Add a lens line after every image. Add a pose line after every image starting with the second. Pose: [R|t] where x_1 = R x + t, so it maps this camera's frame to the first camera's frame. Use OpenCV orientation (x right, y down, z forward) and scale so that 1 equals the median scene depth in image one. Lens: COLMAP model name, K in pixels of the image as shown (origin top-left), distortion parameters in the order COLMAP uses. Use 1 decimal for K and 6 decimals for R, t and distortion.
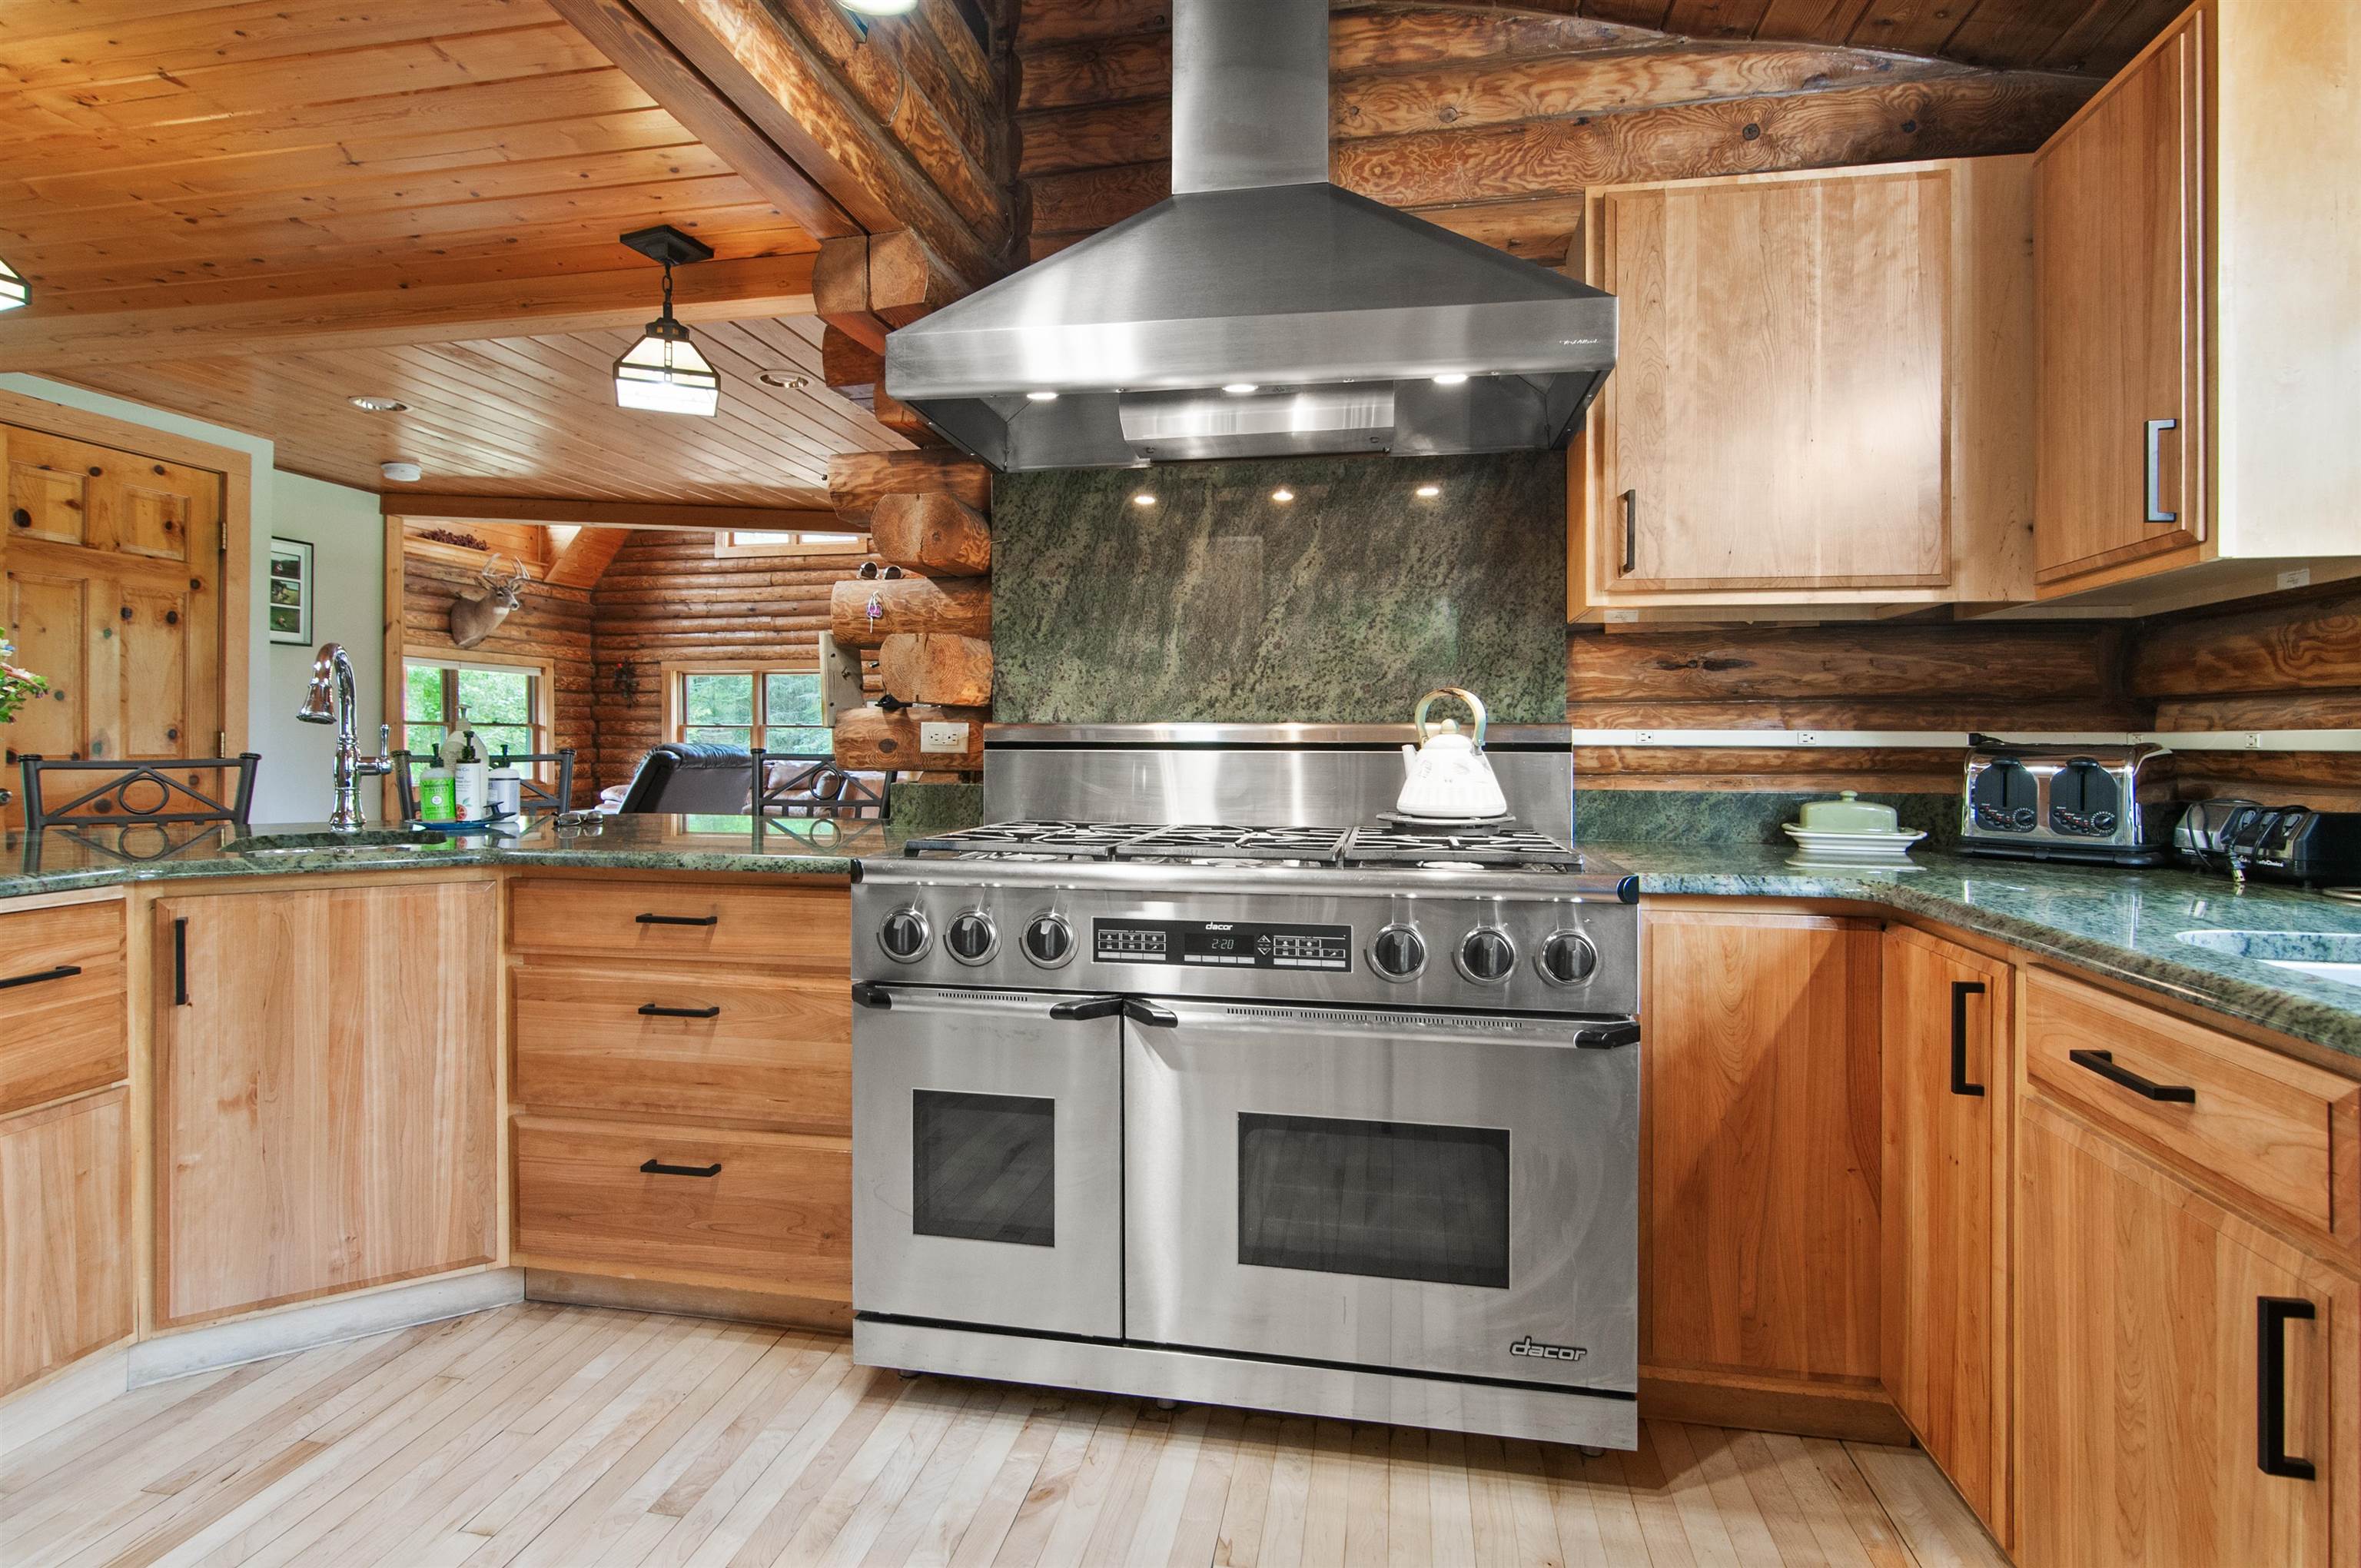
lens RADIAL K [[1169.6, 0, 1173.7], [0, 1169.6, 765.8], [0, 0, 1]] dist [-0.003559, -0.000303]
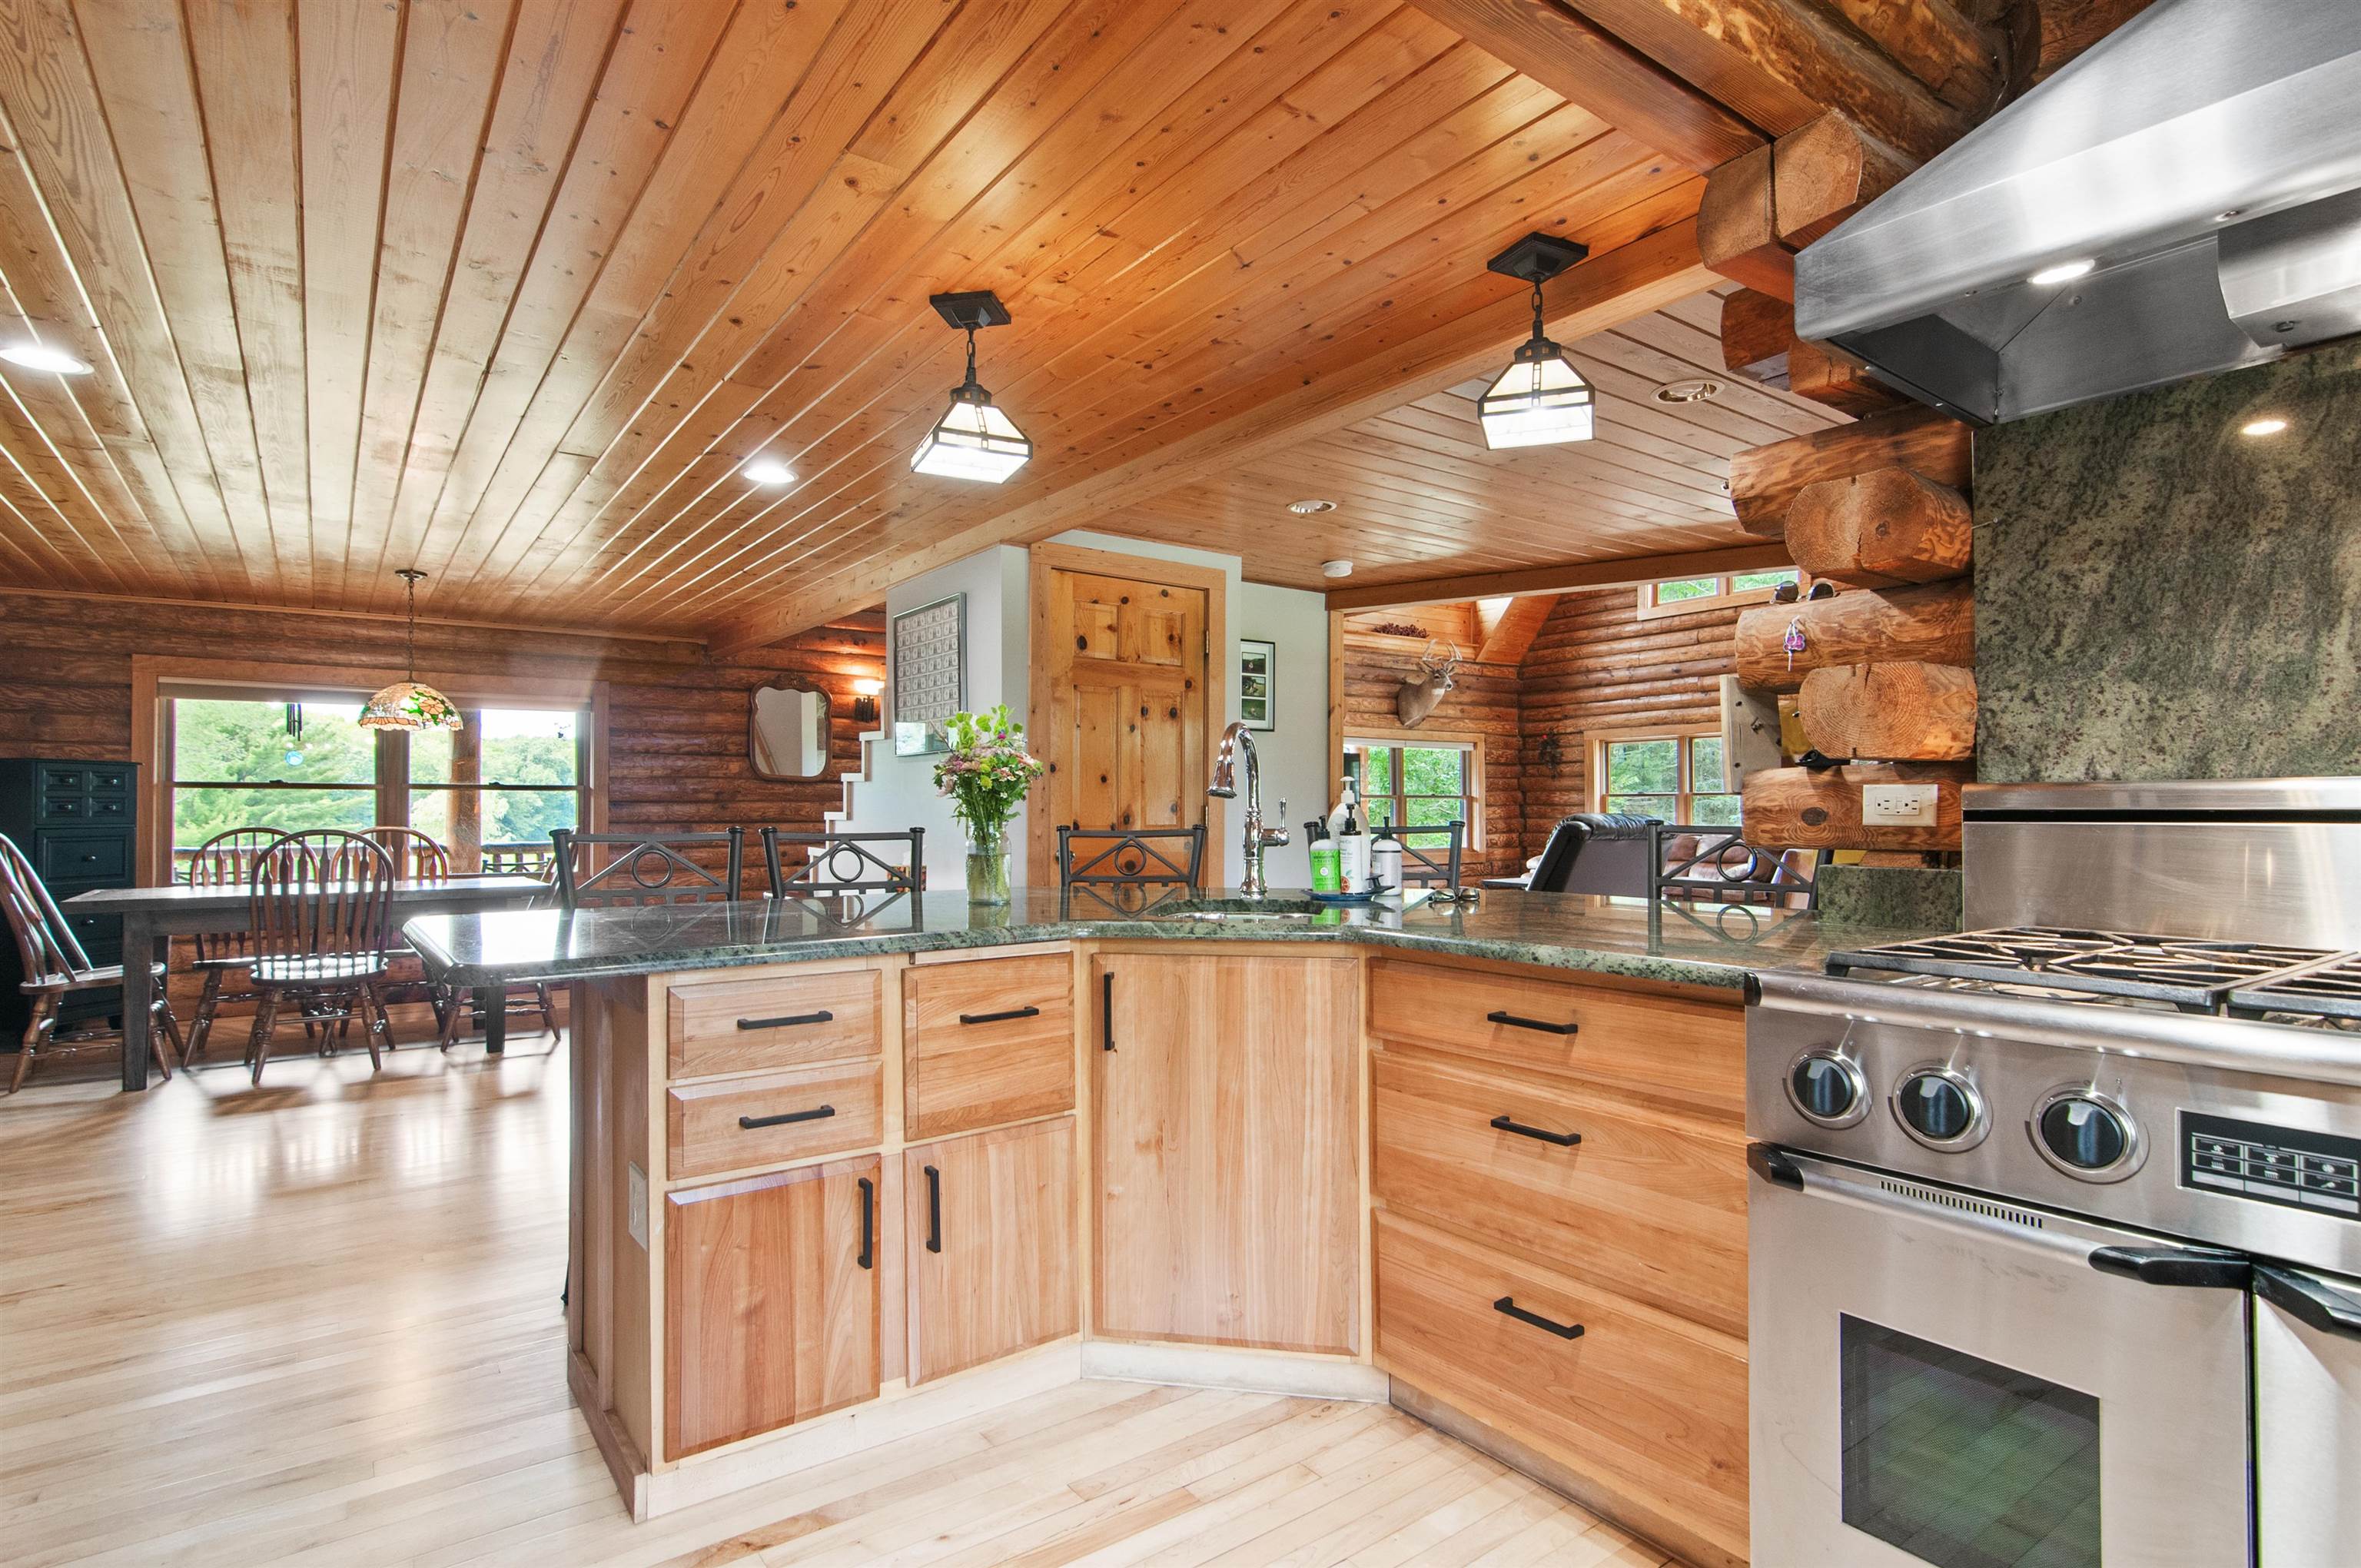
lens RADIAL K [[1169.6, 0, 1176.4], [0, 1169.6, 803.6], [0, 0, 1]] dist [-0.003559, -0.000303]
pose [[0.724663, -0.010618, -0.689021, -0.024694], [-0.008179, 0.999678, -0.024008, -0.004579], [0.689054, 0.023034, 0.724343, 0.193231]]
